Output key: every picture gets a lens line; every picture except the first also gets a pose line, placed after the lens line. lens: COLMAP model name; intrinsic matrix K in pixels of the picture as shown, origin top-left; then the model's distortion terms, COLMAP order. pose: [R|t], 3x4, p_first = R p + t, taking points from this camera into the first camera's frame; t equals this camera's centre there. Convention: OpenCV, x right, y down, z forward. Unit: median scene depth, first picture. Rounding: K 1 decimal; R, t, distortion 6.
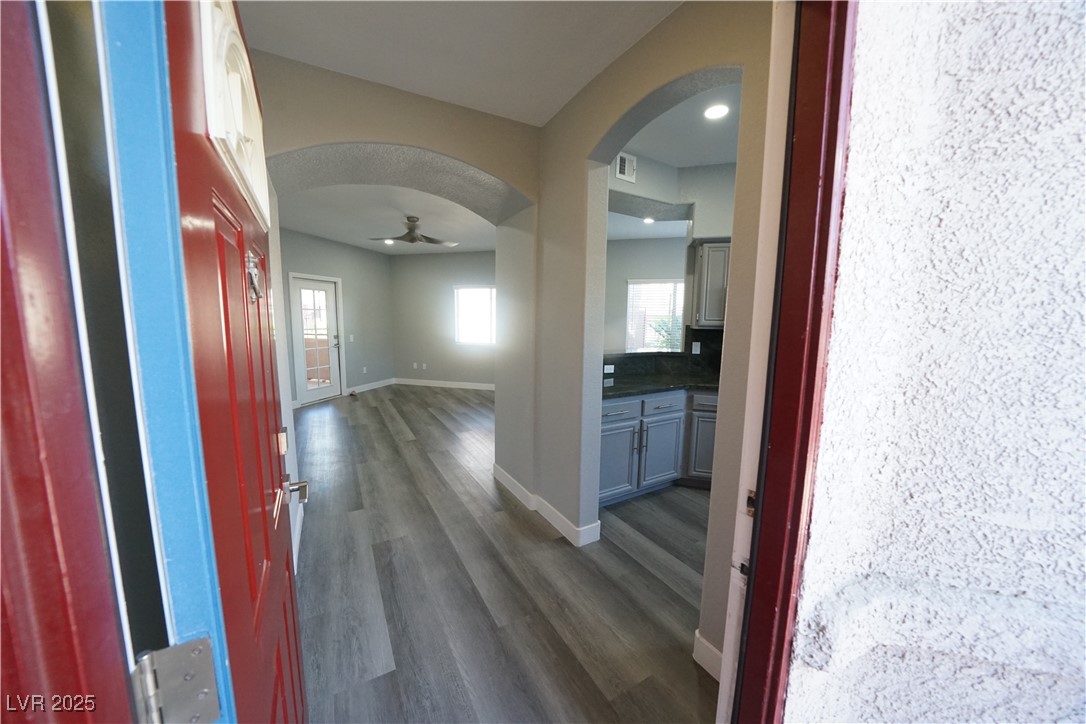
lens RADIAL K [[374.4, 0, 543.2], [0, 374.4, 365.1], [0, 0, 1]] dist [-0.024814, 0.001445]
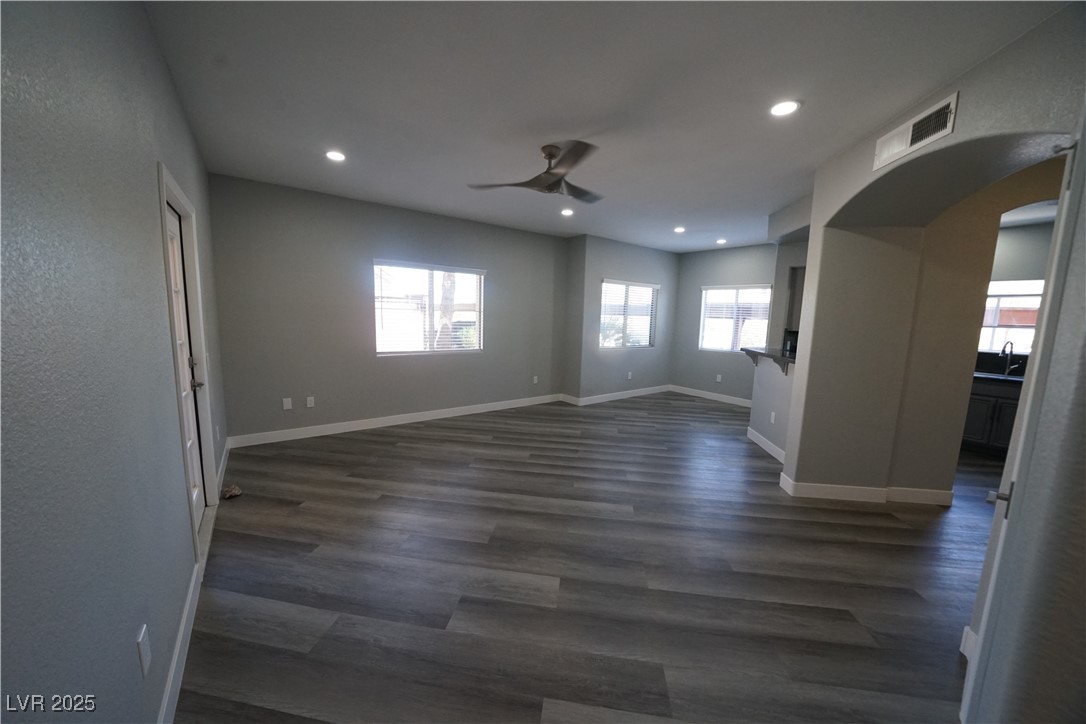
lens RADIAL K [[374.4, 0, 545.3], [0, 374.4, 360.4], [0, 0, 1]] dist [-0.024814, 0.001445]
pose [[0.625513, -0.098570, 0.773962, -0.663040], [0.075459, 0.994980, 0.065732, -0.085016], [-0.776556, 0.017286, 0.629811, 0.494131]]
